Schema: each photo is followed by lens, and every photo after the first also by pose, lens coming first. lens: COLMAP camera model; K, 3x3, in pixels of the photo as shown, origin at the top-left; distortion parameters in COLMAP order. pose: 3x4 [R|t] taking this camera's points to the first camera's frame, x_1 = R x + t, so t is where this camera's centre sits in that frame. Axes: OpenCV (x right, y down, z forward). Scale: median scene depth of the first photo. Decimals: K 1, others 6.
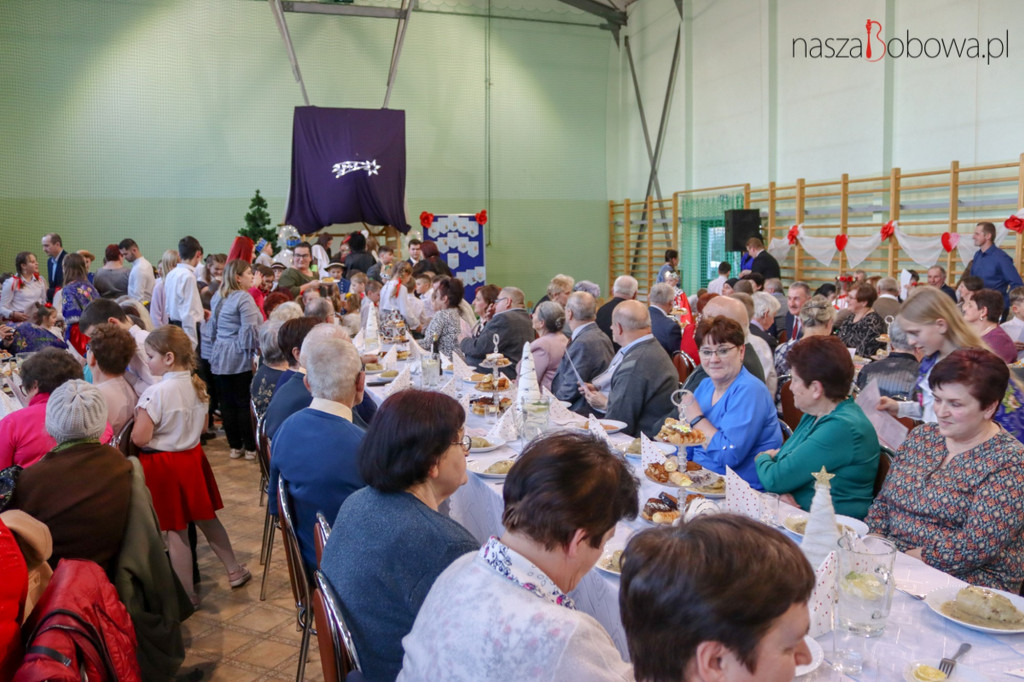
lens RADIAL K [[886.9, 0, 512.0], [0, 886.9, 341.0], [0, 0, 1]] dist [-0.163263, 0.158010]
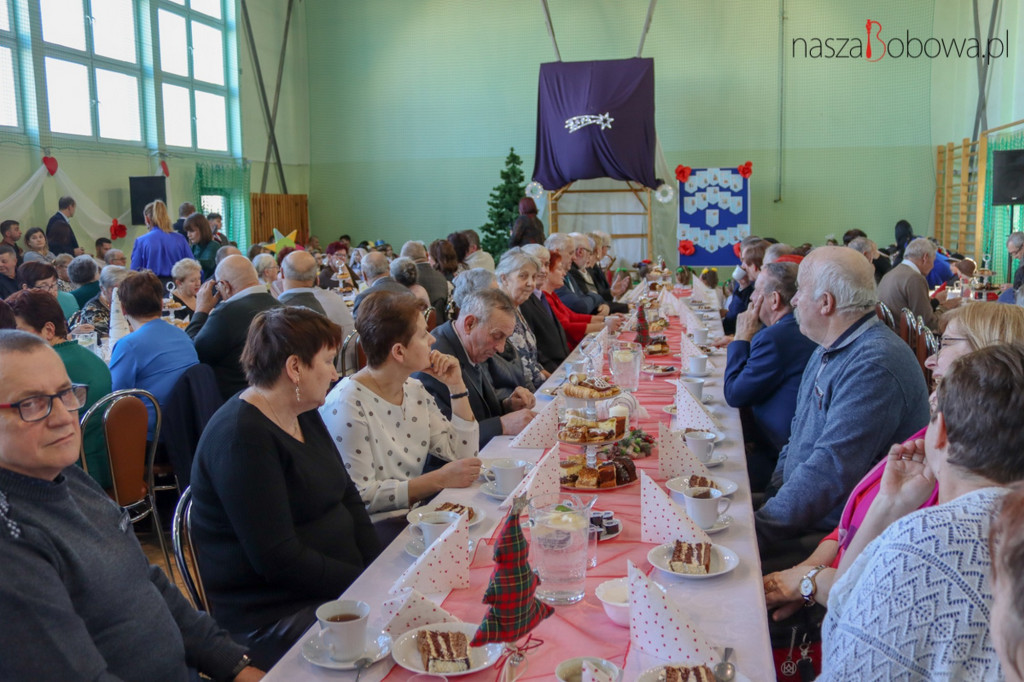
lens RADIAL K [[886.9, 0, 512.0], [0, 886.9, 341.0], [0, 0, 1]] dist [-0.163263, 0.158010]
pose [[0.821247, 0.079314, -0.565033, 0.289721], [-0.045113, 0.996217, 0.074271, -0.021318], [0.568787, -0.035505, 0.821718, 0.126751]]
